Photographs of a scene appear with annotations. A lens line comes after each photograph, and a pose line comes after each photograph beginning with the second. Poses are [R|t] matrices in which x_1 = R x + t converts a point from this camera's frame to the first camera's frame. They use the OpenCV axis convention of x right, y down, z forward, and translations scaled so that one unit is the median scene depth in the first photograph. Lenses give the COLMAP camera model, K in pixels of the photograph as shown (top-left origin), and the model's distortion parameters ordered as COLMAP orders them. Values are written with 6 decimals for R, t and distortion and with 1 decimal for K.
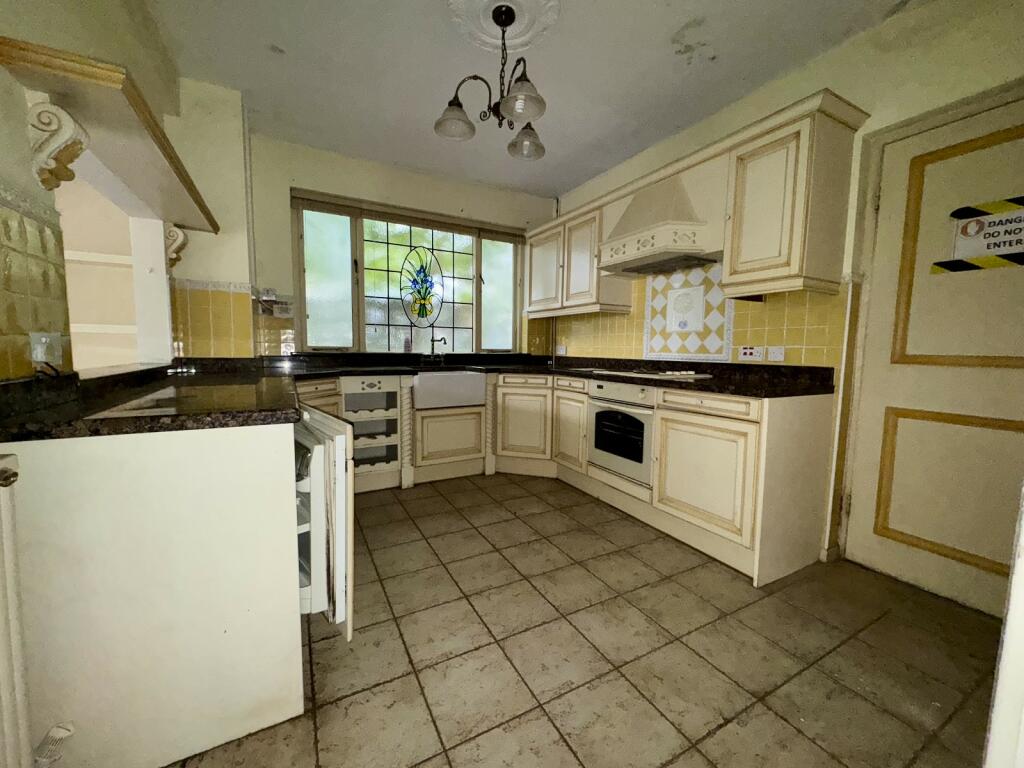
lens RADIAL K [[406.7, 0, 511.2], [0, 406.7, 384.3], [0, 0, 1]] dist [-0.002113, -0.000569]
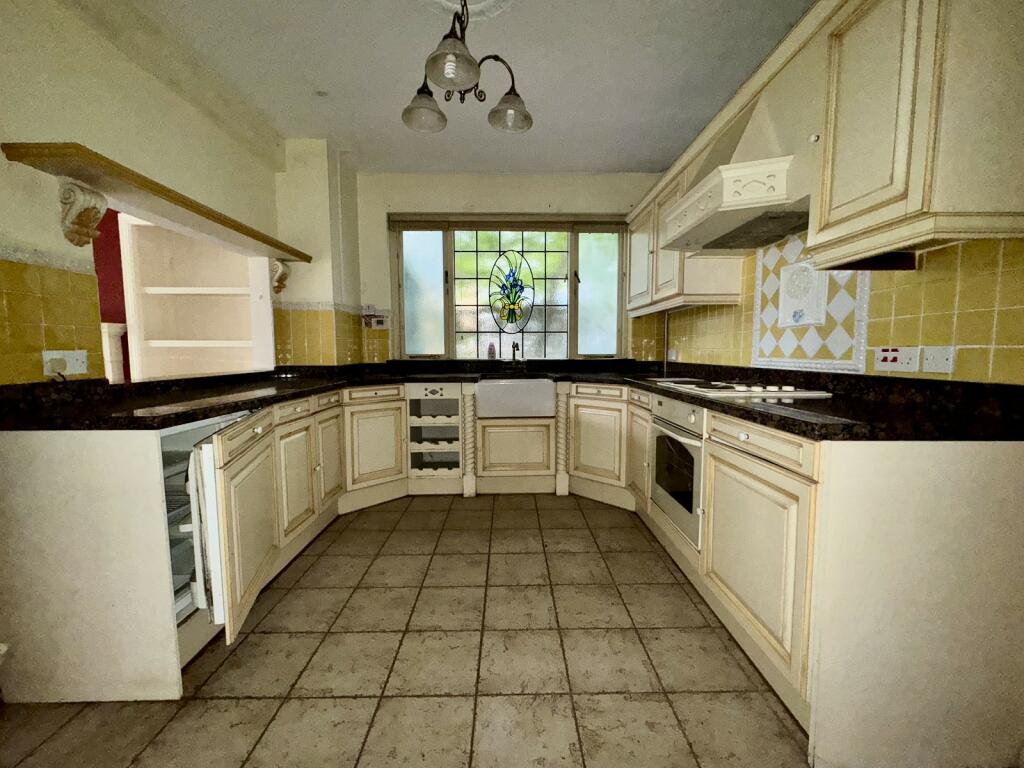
lens RADIAL K [[406.7, 0, 512.8], [0, 406.7, 383.5], [0, 0, 1]] dist [-0.002113, -0.000569]
pose [[0.884896, 0.021221, -0.465305, 0.298953], [-0.026878, 0.999623, -0.005524, -0.017758], [0.465013, 0.017395, 0.885133, 0.177134]]
